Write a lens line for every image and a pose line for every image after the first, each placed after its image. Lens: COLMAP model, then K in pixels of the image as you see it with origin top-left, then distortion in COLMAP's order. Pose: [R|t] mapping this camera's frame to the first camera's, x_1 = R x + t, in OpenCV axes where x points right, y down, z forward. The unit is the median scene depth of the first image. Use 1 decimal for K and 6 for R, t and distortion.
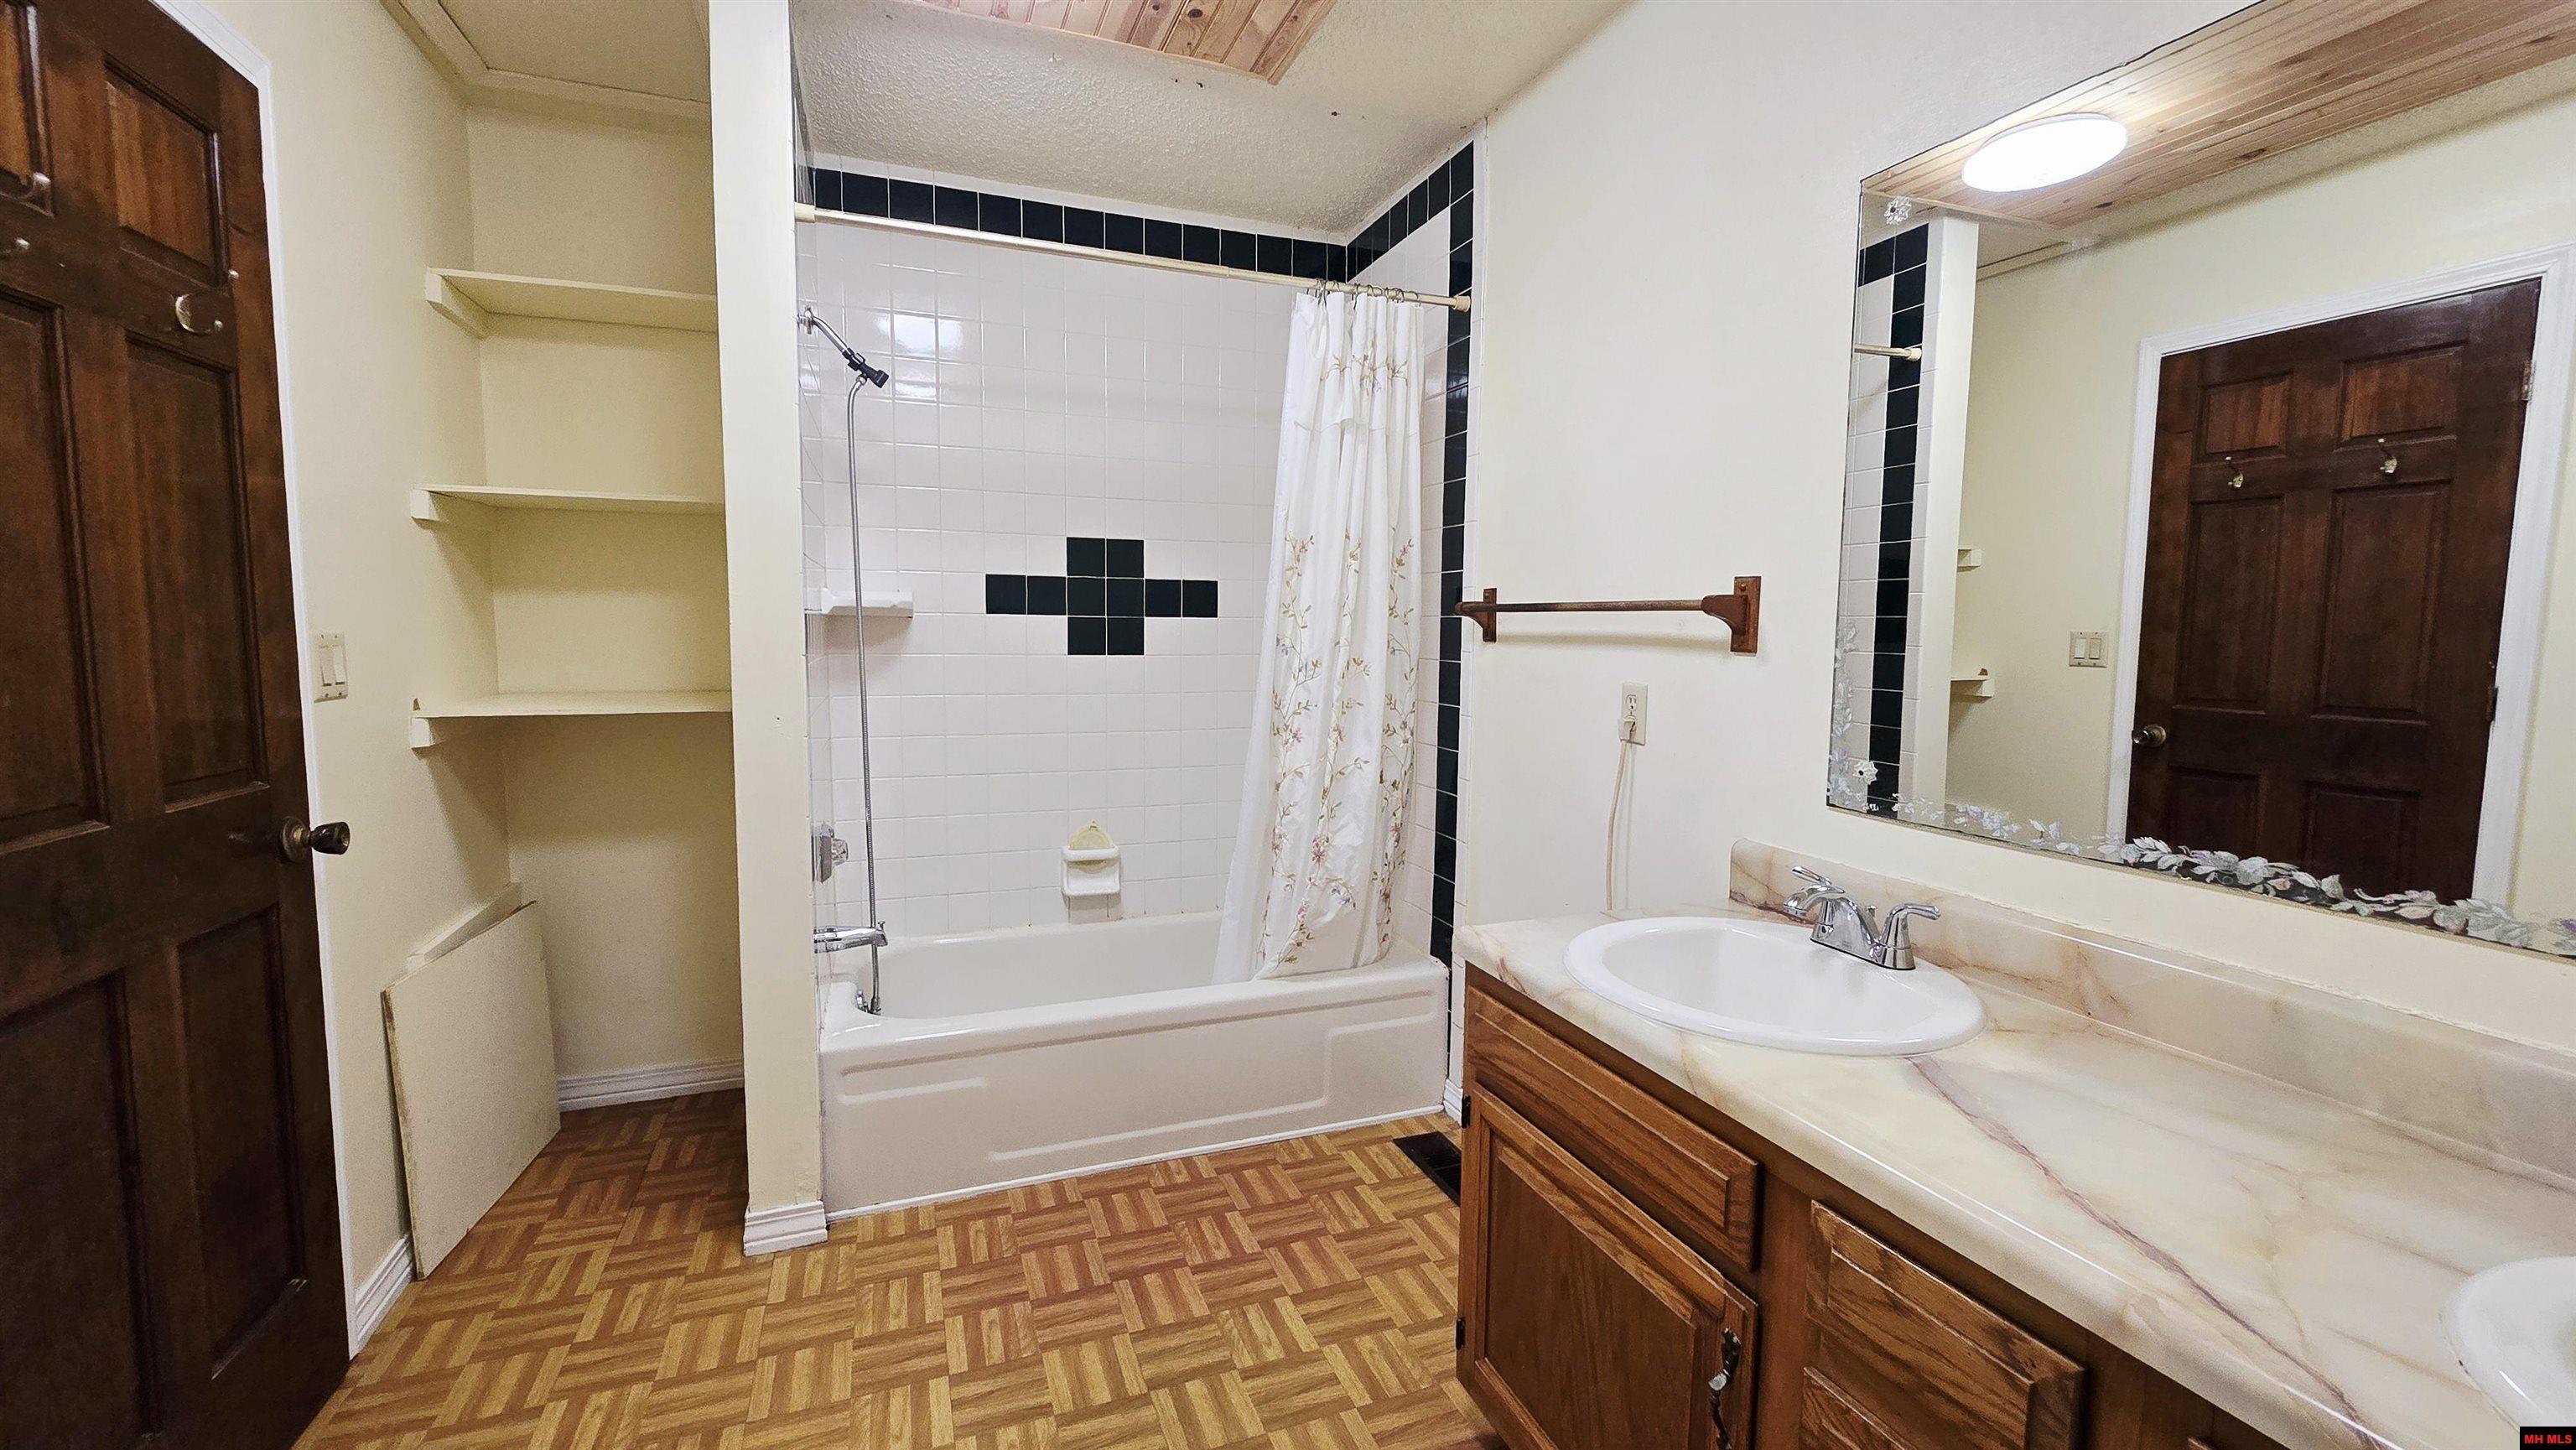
lens RADIAL K [[1062.4, 0, 1285.4], [0, 1062.4, 720.7], [0, 0, 1]] dist [-0.007123, 0.001979]
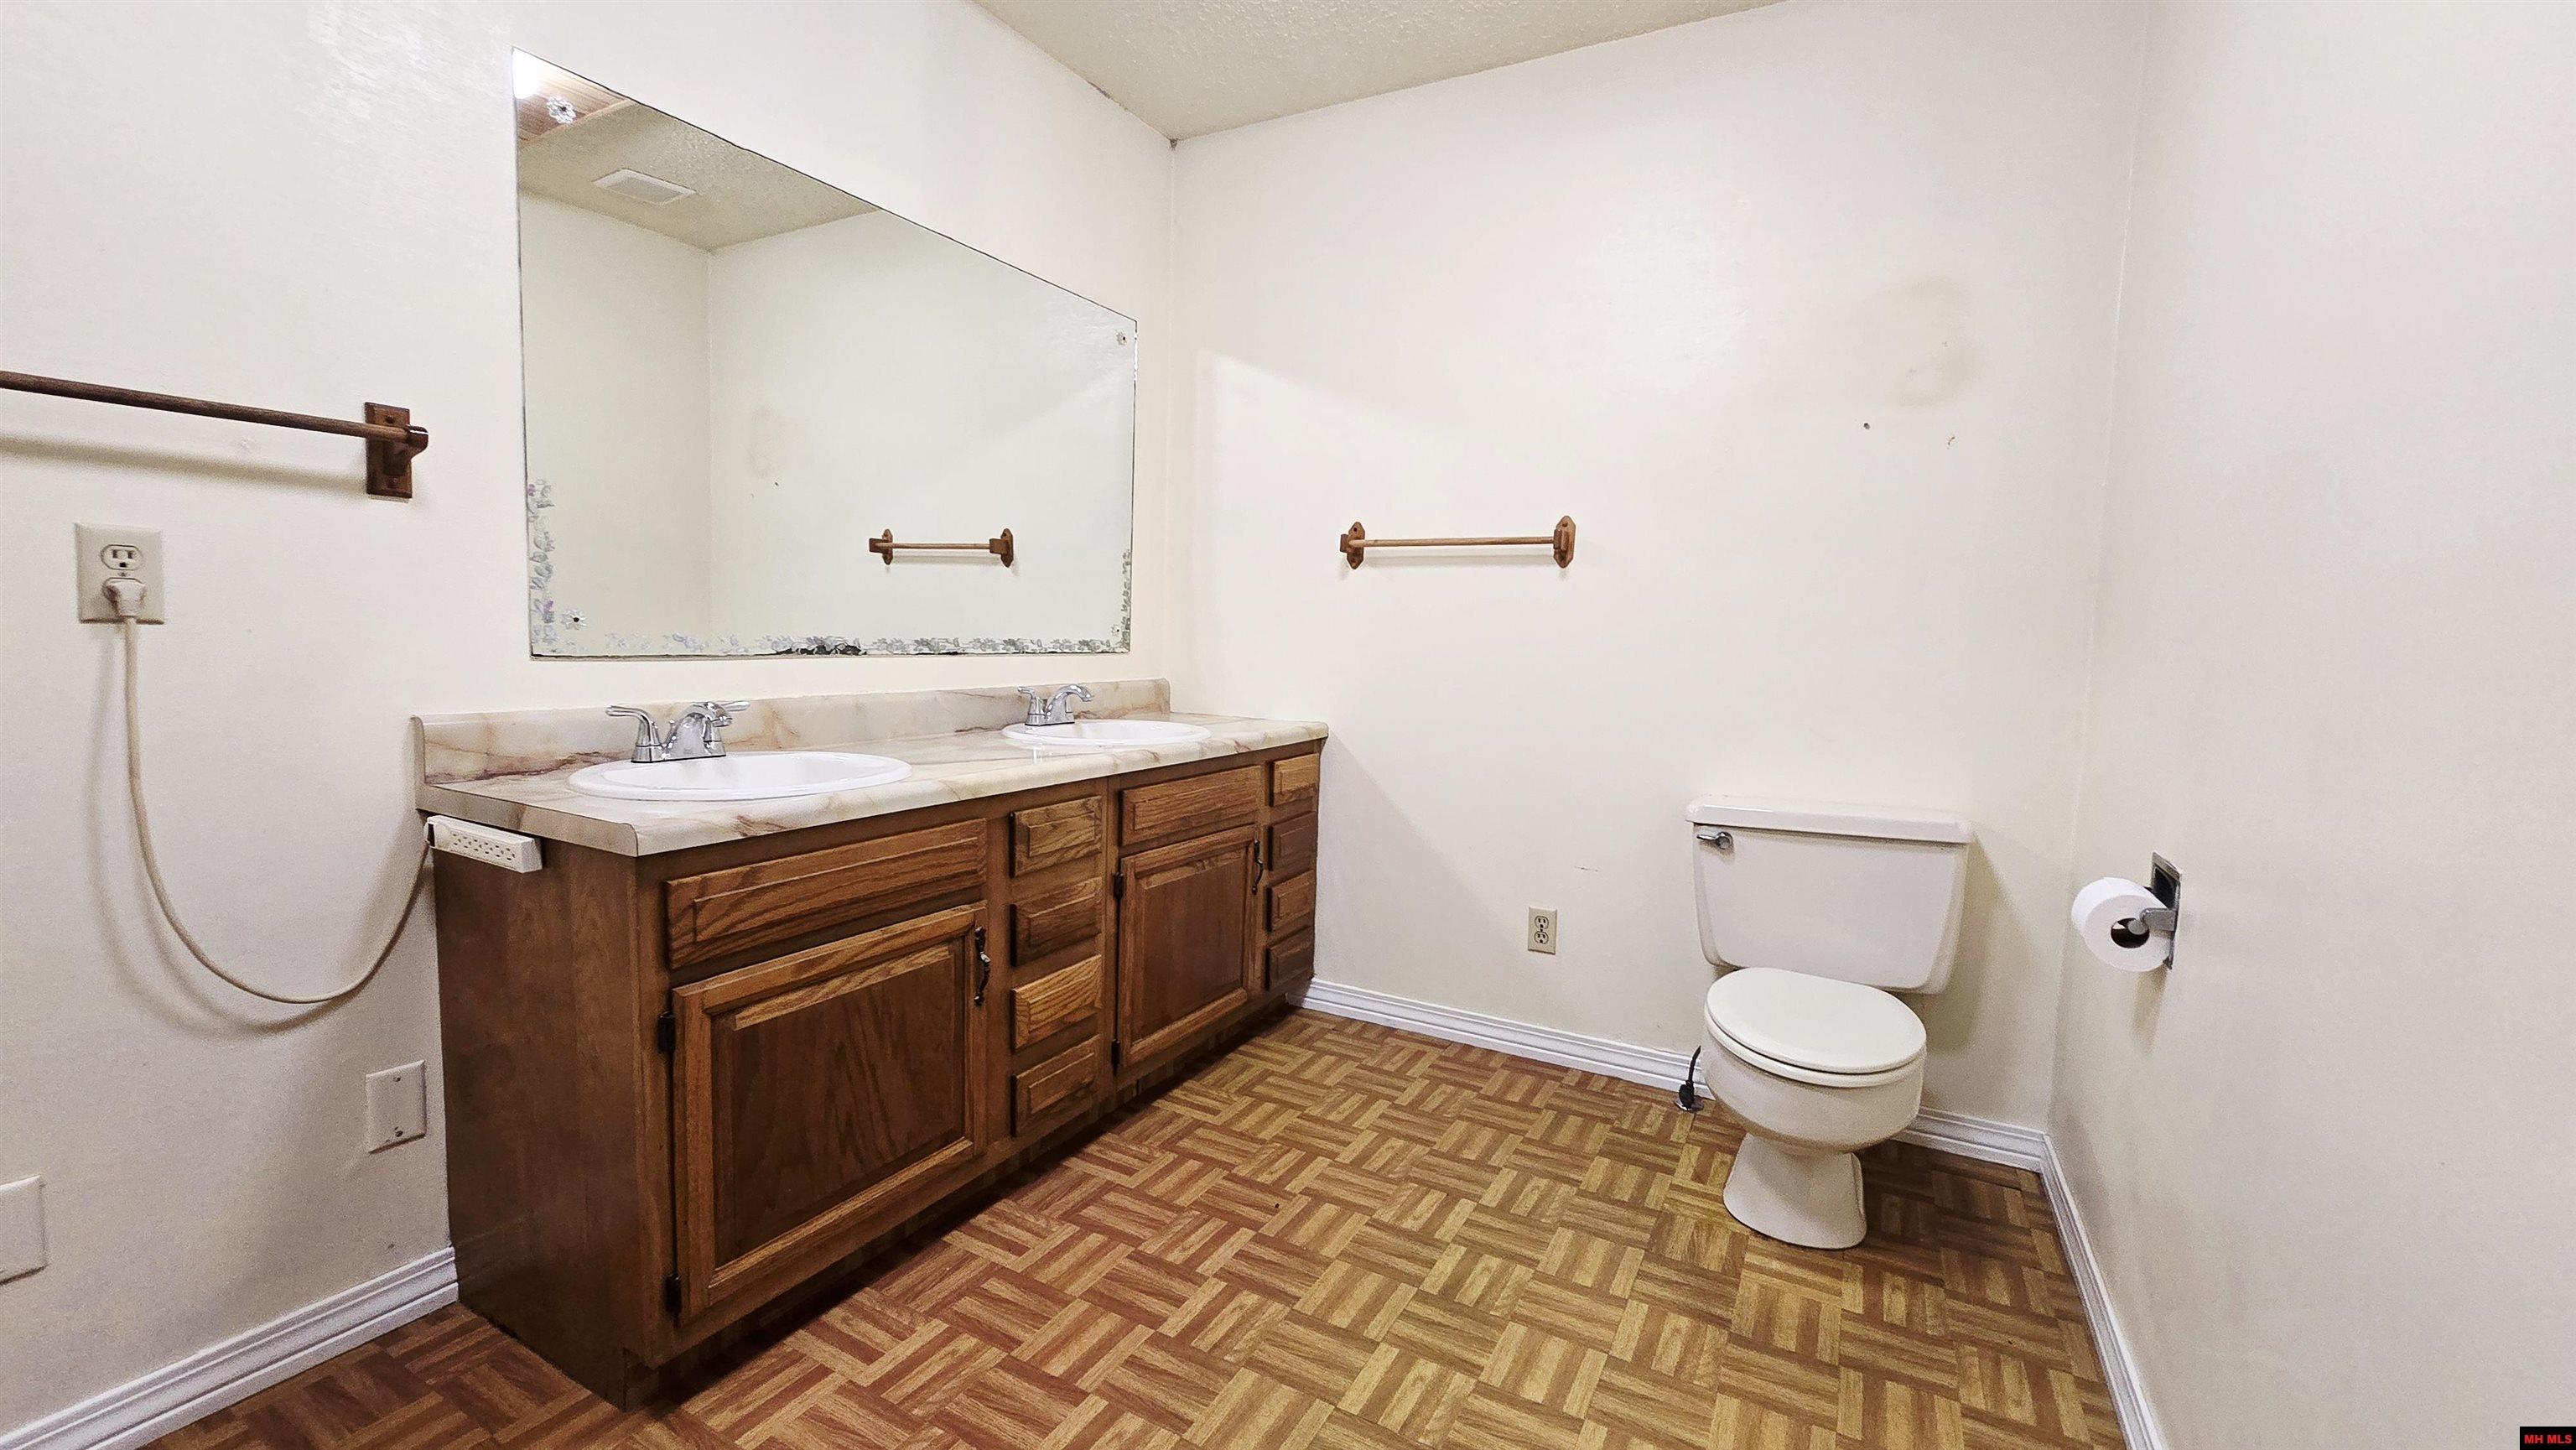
lens RADIAL K [[1062.4, 0, 1280.6], [0, 1062.4, 716.3], [0, 0, 1]] dist [-0.007123, 0.001979]
pose [[-0.652856, -0.088033, 0.752349, -0.820409], [0.037469, 0.988255, 0.148151, 0.012243], [-0.756555, 0.124911, -0.641889, 1.227949]]
